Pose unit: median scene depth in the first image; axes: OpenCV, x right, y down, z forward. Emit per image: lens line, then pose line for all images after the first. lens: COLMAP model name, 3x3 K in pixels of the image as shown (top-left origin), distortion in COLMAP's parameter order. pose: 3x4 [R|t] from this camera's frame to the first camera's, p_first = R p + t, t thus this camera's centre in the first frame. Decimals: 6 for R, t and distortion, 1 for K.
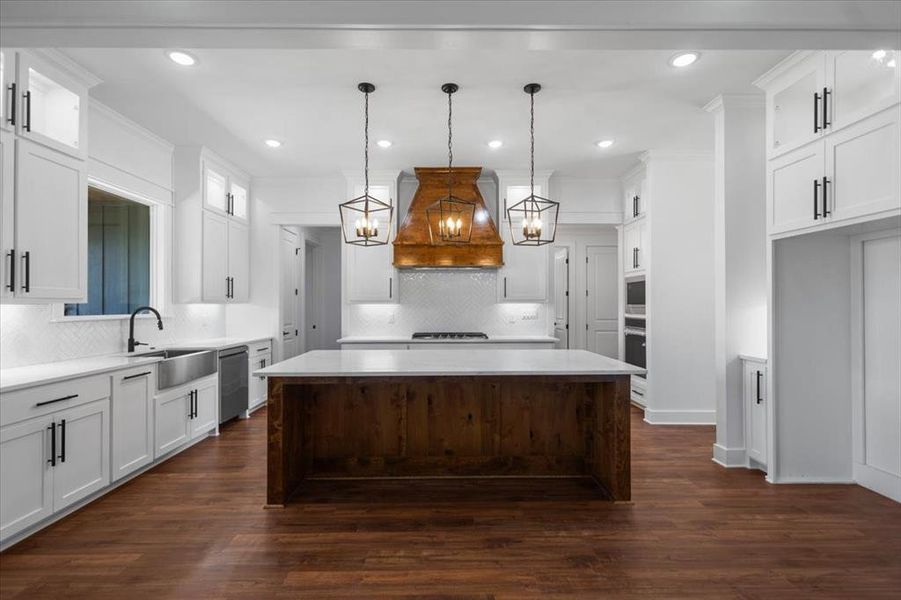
lens RADIAL K [[421.9, 0, 451.7], [0, 421.9, 303.3], [0, 0, 1]] dist [0.005070, 0.000378]
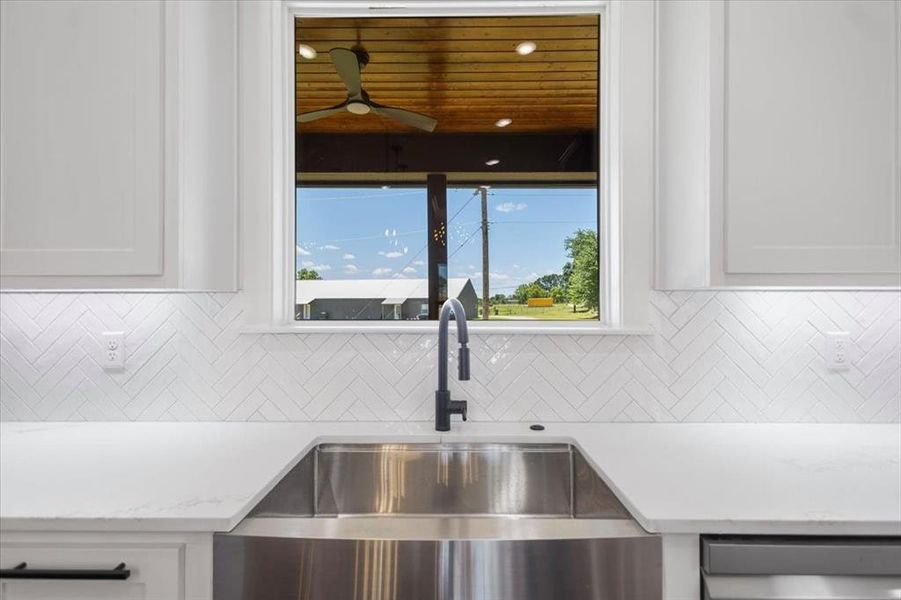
lens RADIAL K [[421.9, 0, 451.7], [0, 421.9, 303.3], [0, 0, 1]] dist [0.005070, 0.000378]
pose [[-0.015615, 0.000662, -0.999878, -0.481265], [0.006116, 0.999981, 0.000566, 0.013960], [0.999859, -0.006106, -0.015619, 1.176752]]
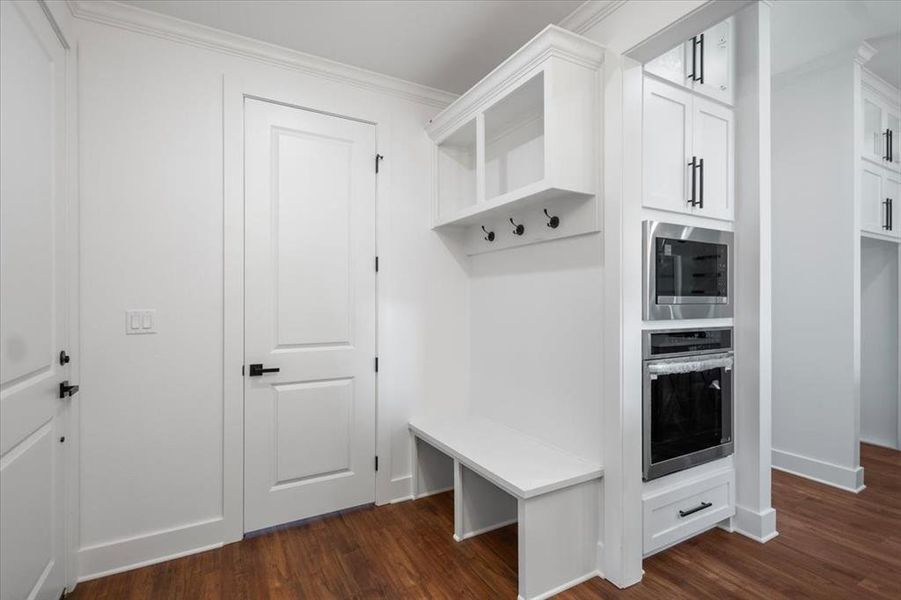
lens RADIAL K [[421.9, 0, 451.7], [0, 421.9, 303.3], [0, 0, 1]] dist [0.005070, 0.000378]
pose [[-0.487564, 0.001717, 0.873085, 0.308377], [-0.002486, 0.999991, -0.003355, 0.018804], [-0.873084, -0.003806, -0.487556, 2.247975]]
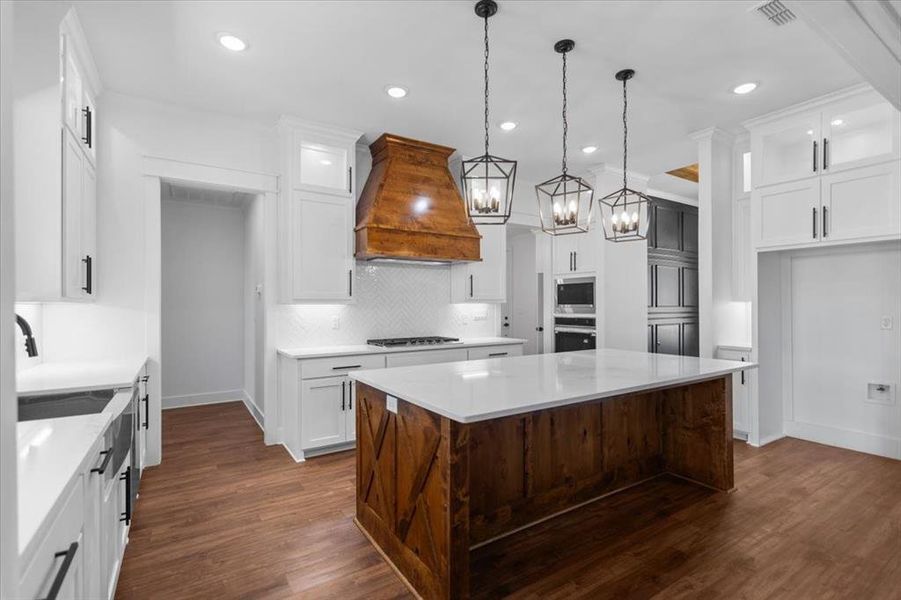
lens RADIAL K [[421.9, 0, 451.7], [0, 421.9, 303.3], [0, 0, 1]] dist [0.005070, 0.000378]
pose [[0.846077, 0.000978, 0.533059, -0.641457], [0.000767, 0.999995, -0.003053, 0.004881], [-0.533060, 0.002992, 0.846072, 0.404392]]
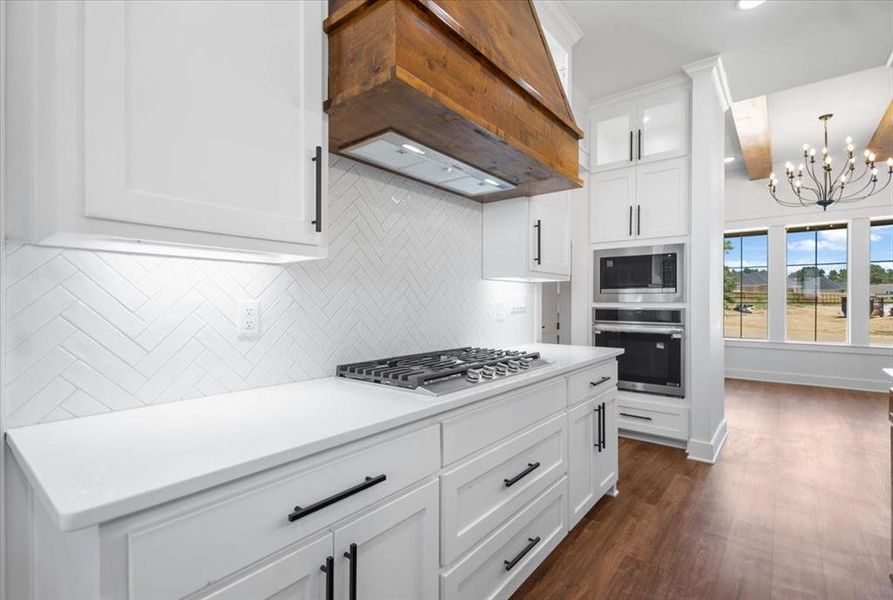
lens RADIAL K [[417.0, 0, 448.2], [0, 417.0, 302.9], [0, 0, 1]] dist [0.001394, 0.000071]
pose [[0.634555, 0.000849, 0.772877, -0.445679], [-0.004118, 0.999989, 0.002282, 0.041778], [-0.772867, -0.004630, 0.634551, 1.283789]]
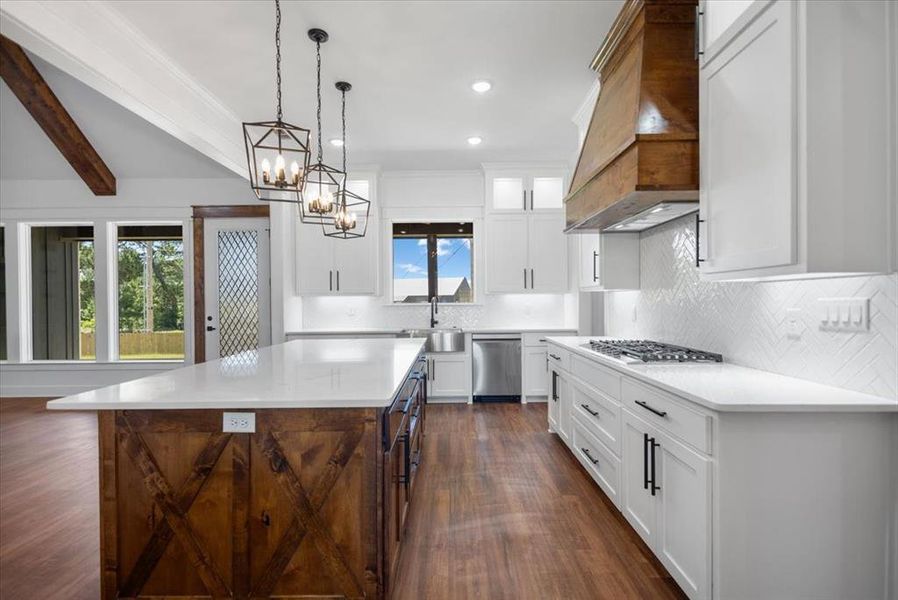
lens RADIAL K [[419.4, 0, 450.7], [0, 419.4, 302.9], [0, 0, 1]] dist [0.001394, 0.000071]
pose [[-0.016368, 0.009402, -0.999822, 0.831269], [0.014659, 0.999851, 0.009162, 0.017585], [0.999759, -0.014507, -0.016504, 1.265426]]
